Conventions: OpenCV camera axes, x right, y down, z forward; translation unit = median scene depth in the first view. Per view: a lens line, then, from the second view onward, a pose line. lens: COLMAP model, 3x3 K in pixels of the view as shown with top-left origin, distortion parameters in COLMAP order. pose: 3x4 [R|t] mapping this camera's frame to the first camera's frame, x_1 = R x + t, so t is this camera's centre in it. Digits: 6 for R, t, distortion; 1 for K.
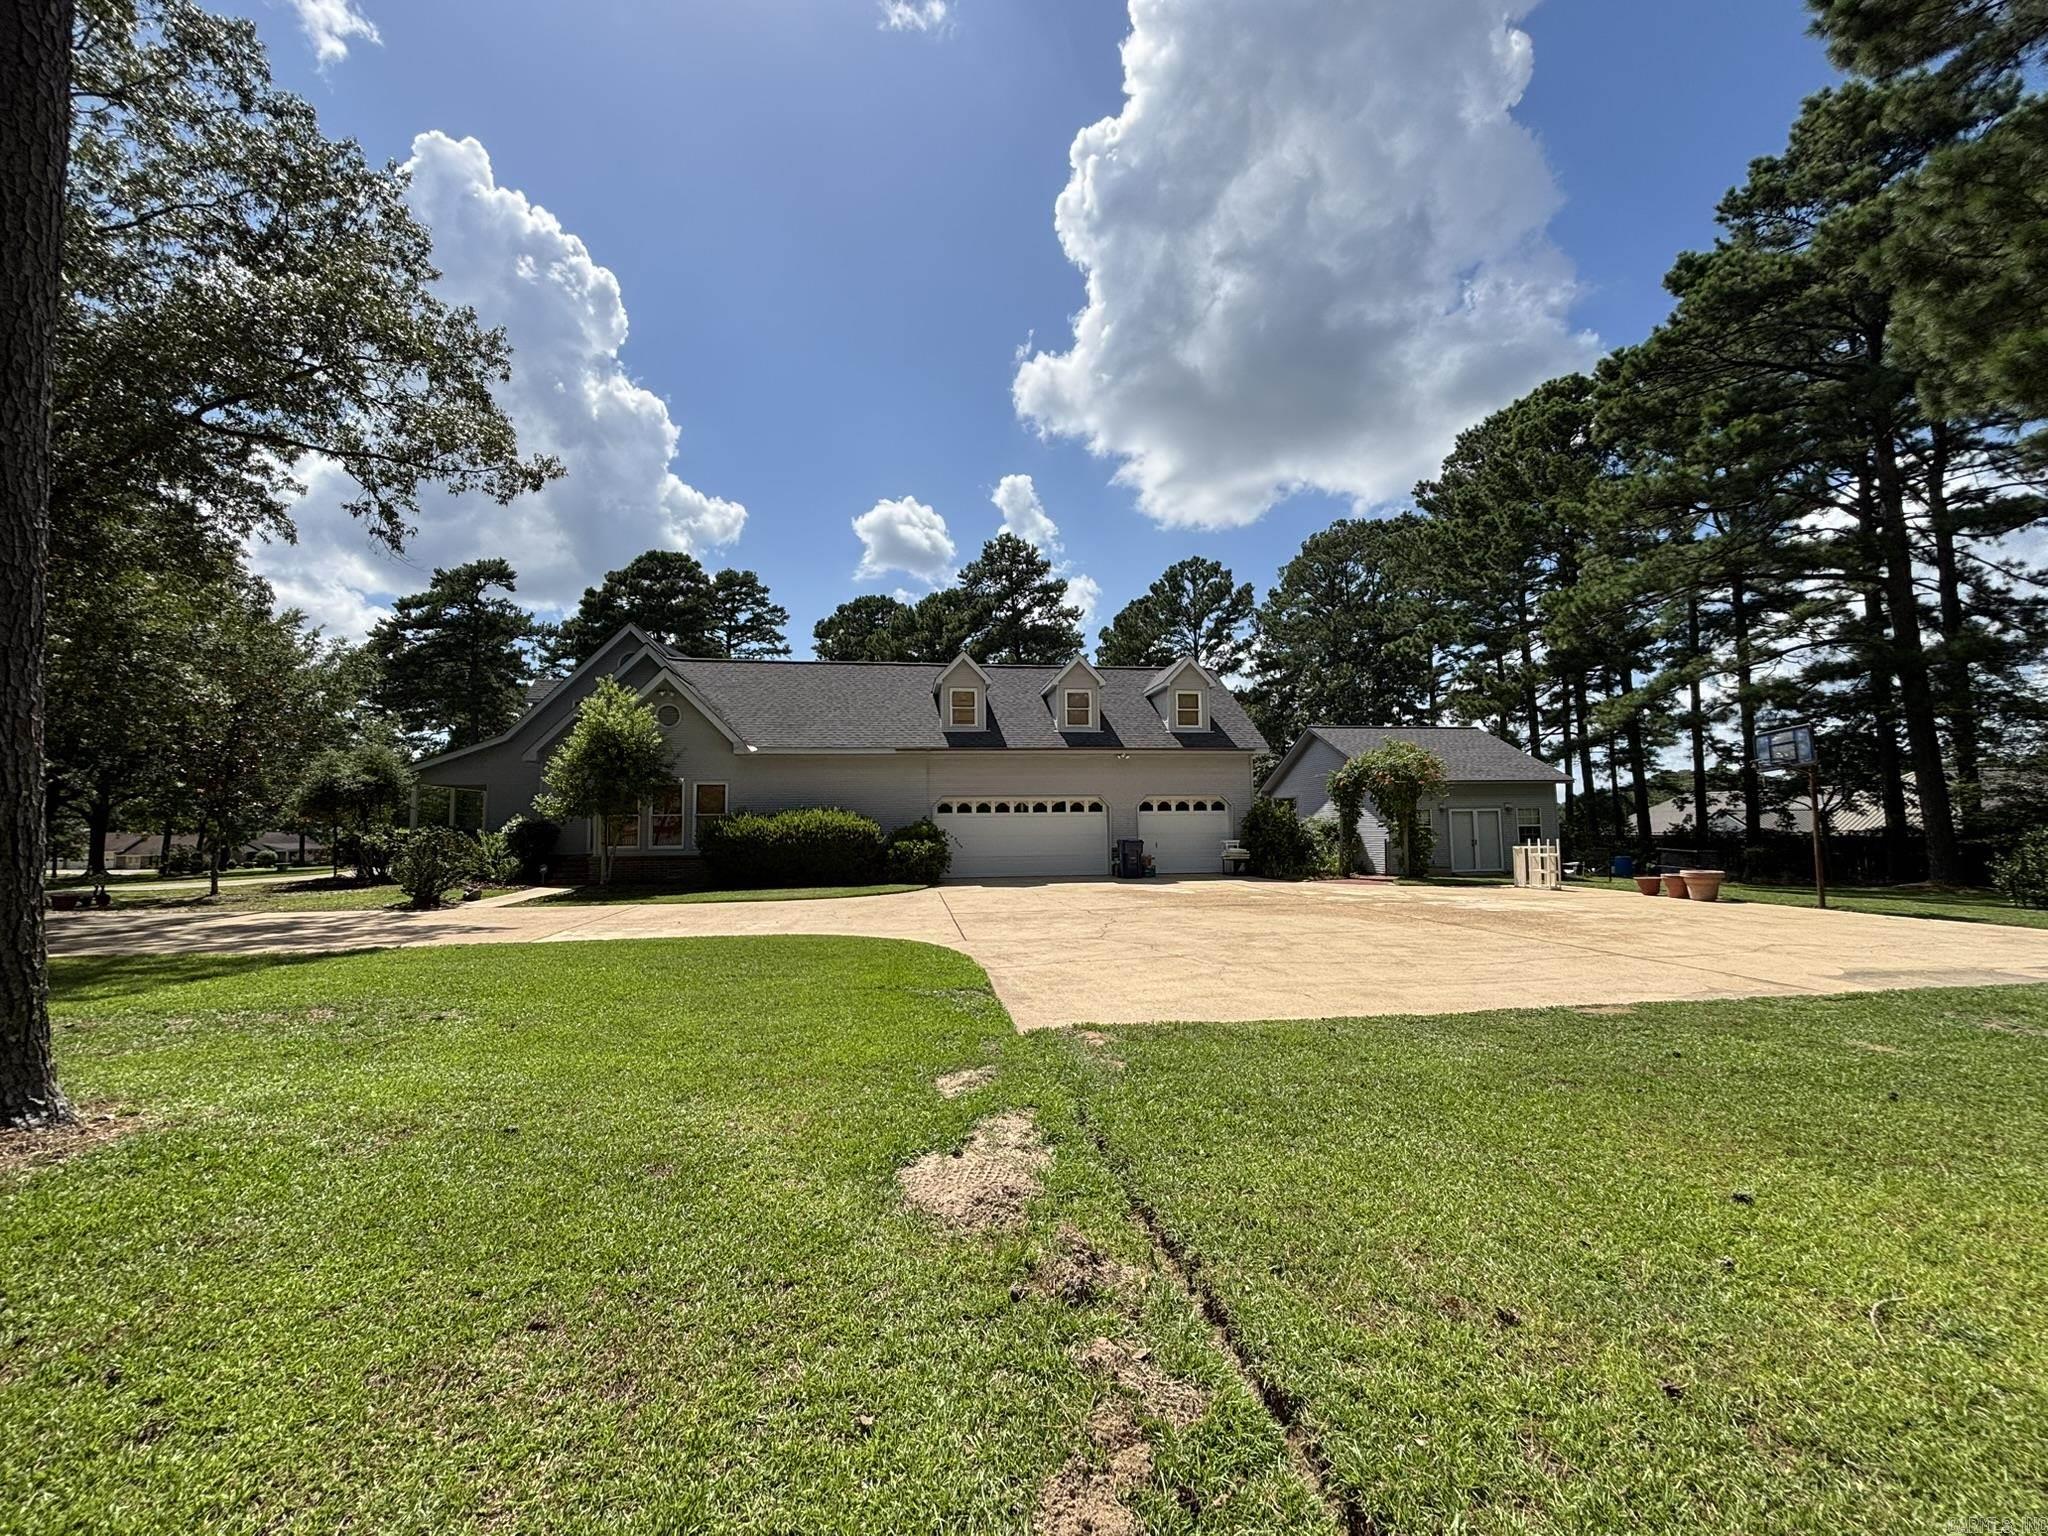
lens RADIAL K [[823.5, 0, 1019.3], [0, 823.5, 769.3], [0, 0, 1]] dist [0.009649, -0.000480]
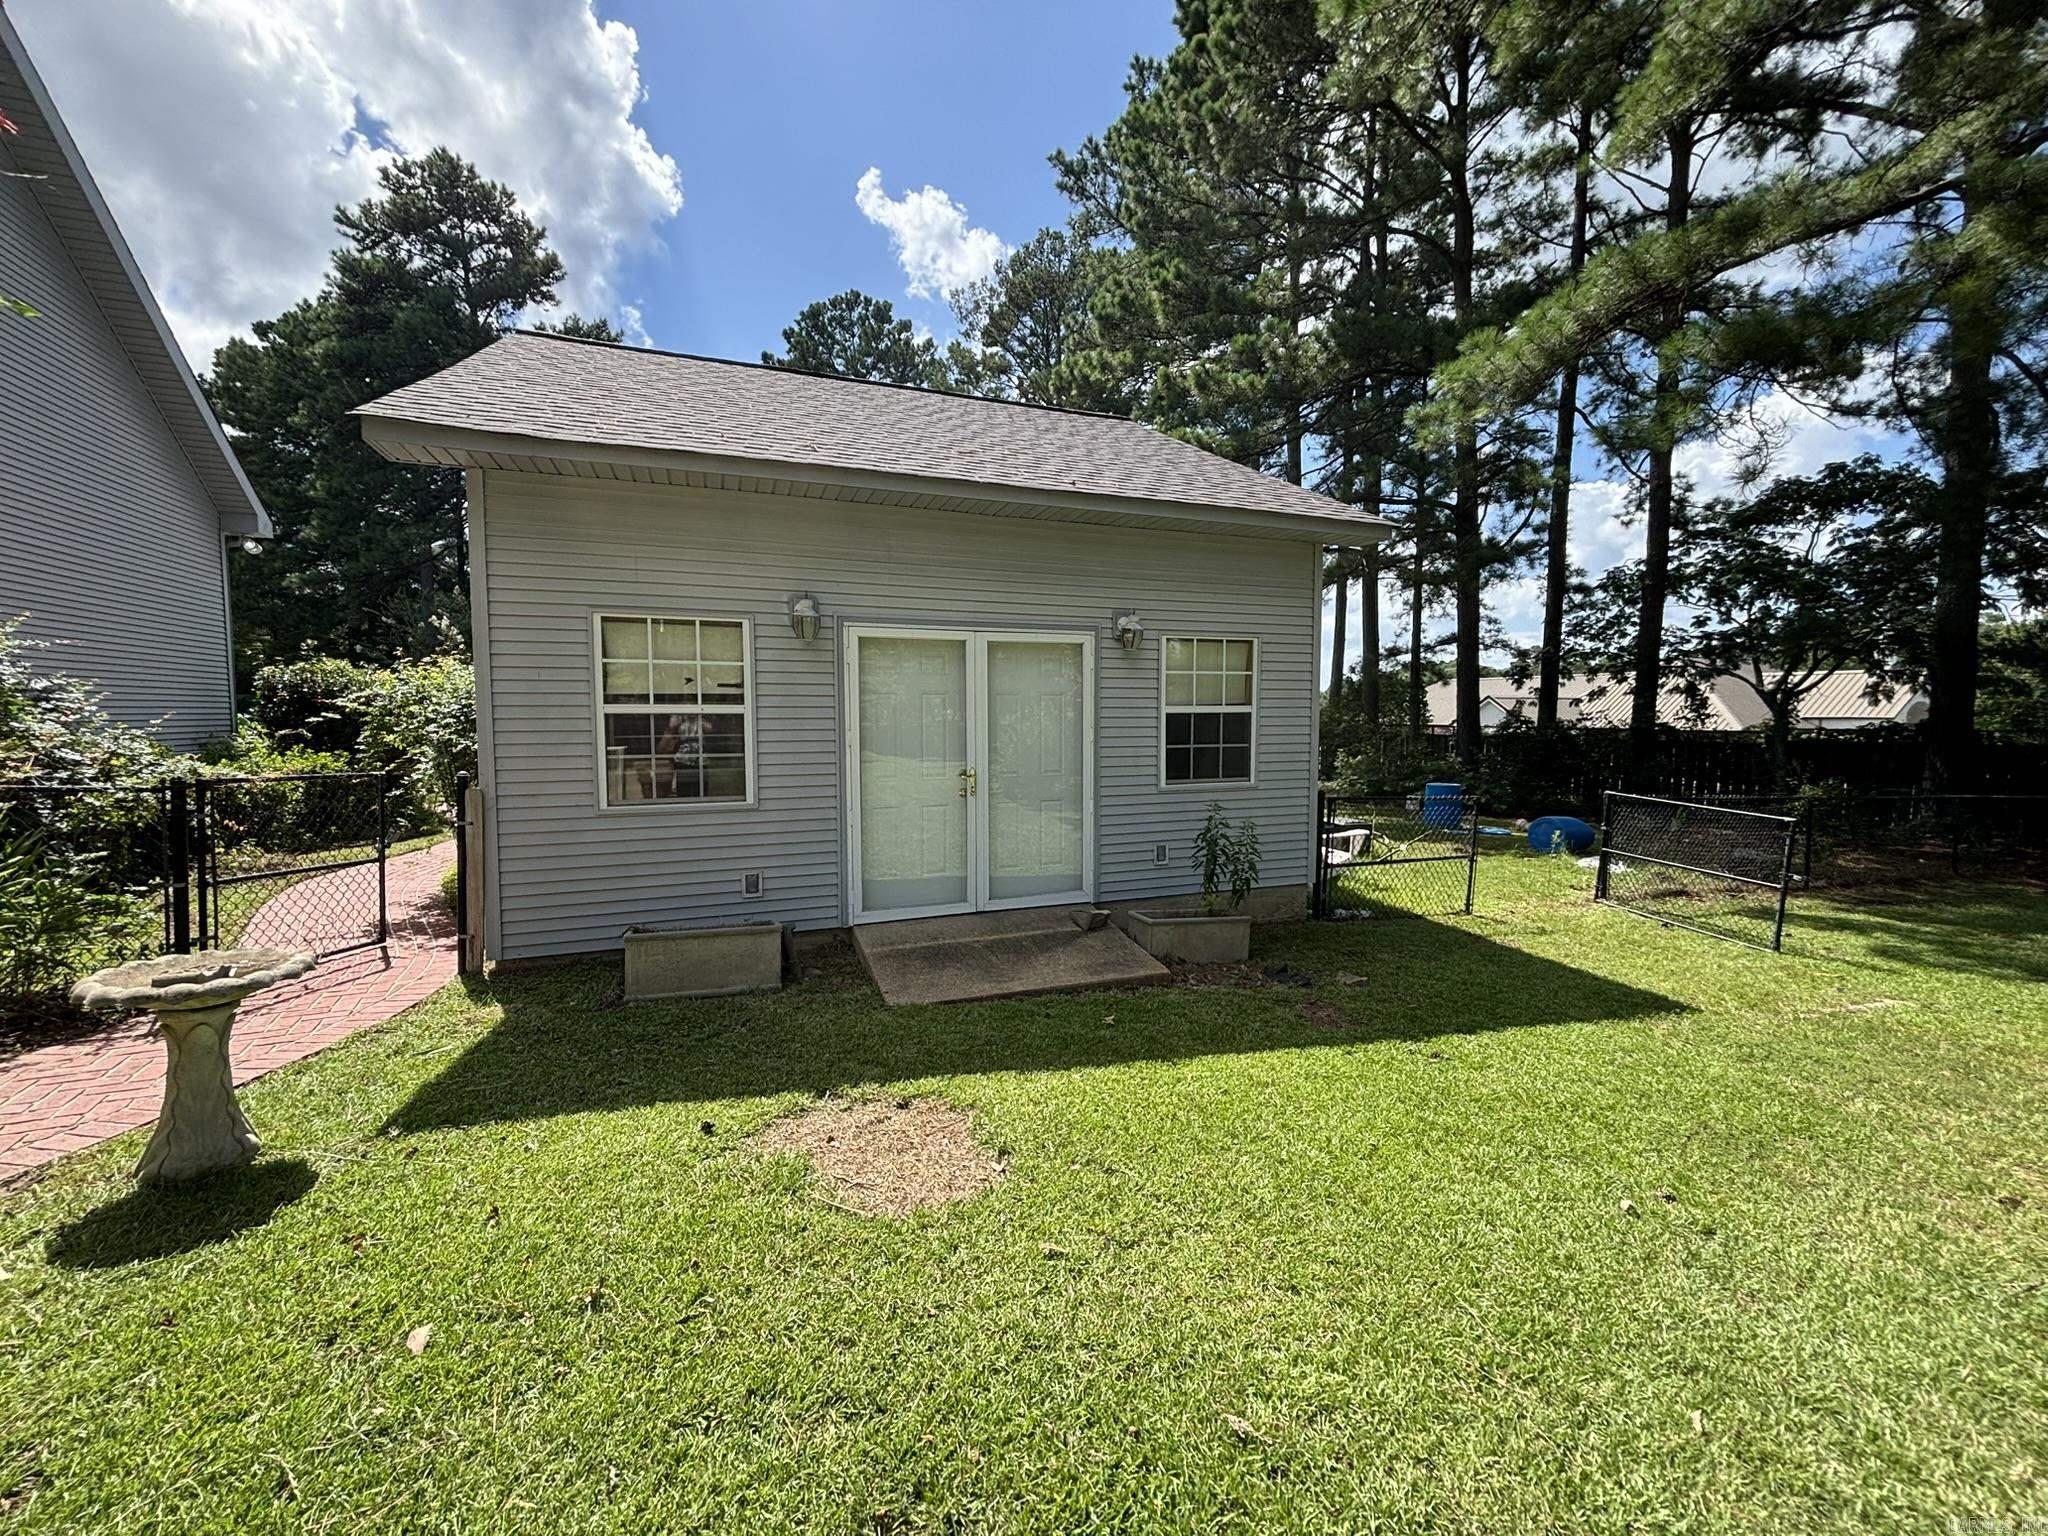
lens RADIAL K [[826.0, 0, 1019.5], [0, 826.0, 767.5], [0, 0, 1]] dist [0.001183, -0.000002]
pose [[0.972572, -0.005983, 0.232523, 0.373815], [-0.025734, 0.990764, 0.133134, 0.039699], [-0.231172, -0.135466, 0.963436, 0.576845]]
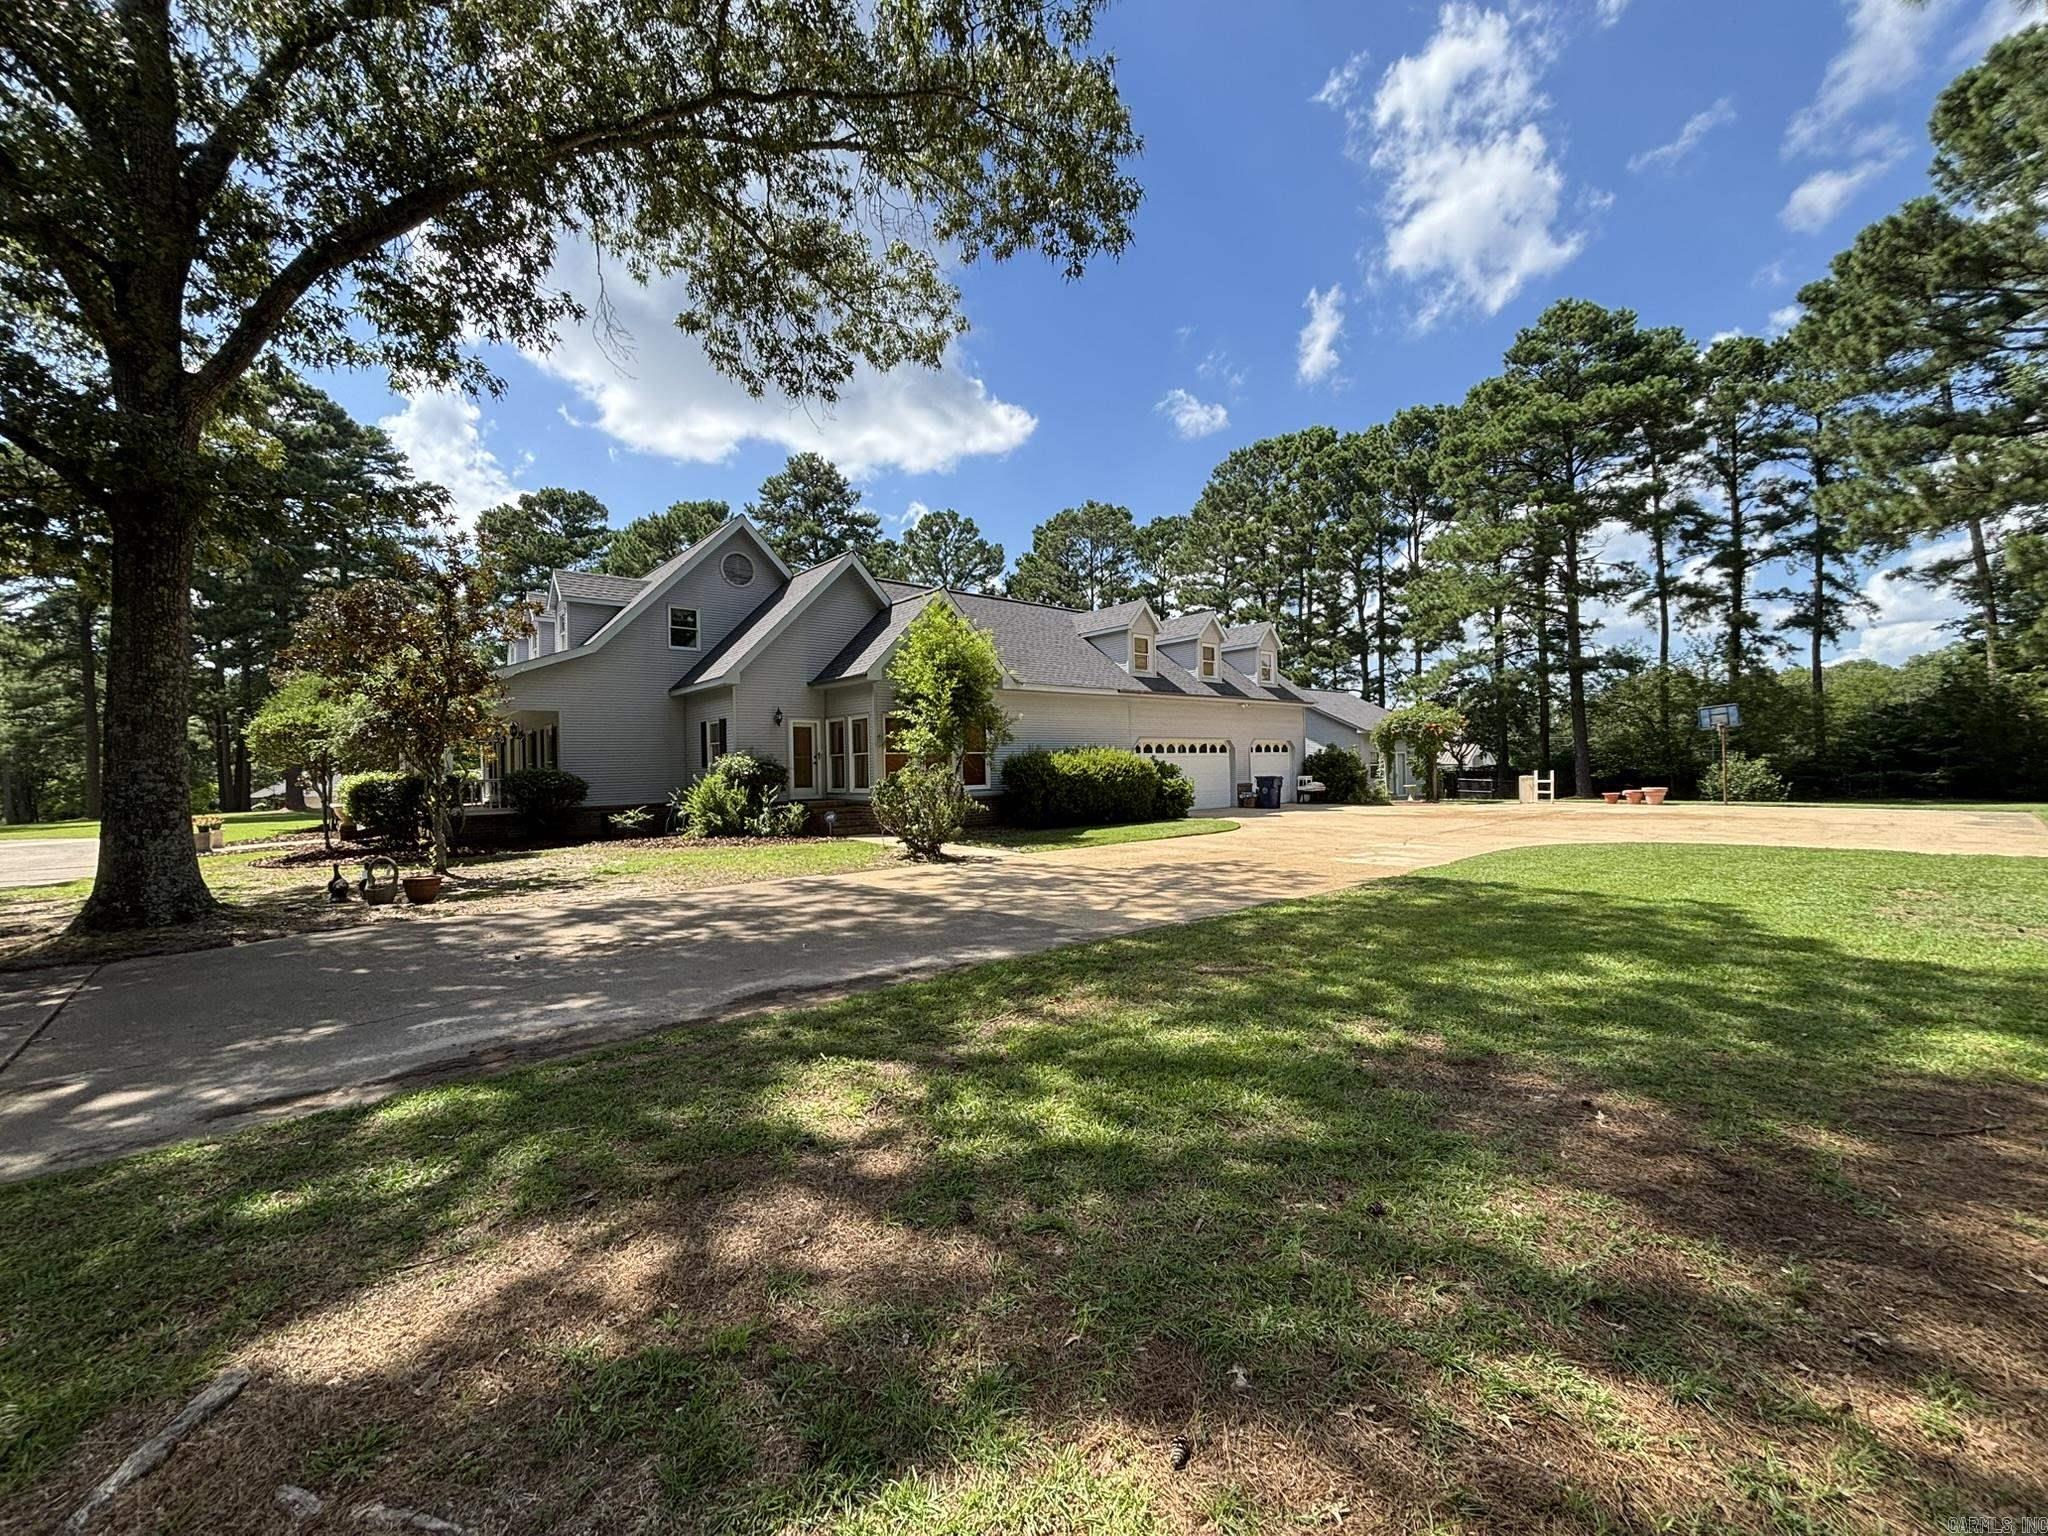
lens RADIAL K [[826.0, 0, 1019.5], [0, 826.0, 767.5], [0, 0, 1]] dist [0.001183, -0.000002]
pose [[0.842434, -0.005177, 0.538774, -0.535336], [-0.027912, 0.998192, 0.053235, 0.012923], [-0.538076, -0.059885, 0.840767, 0.123189]]
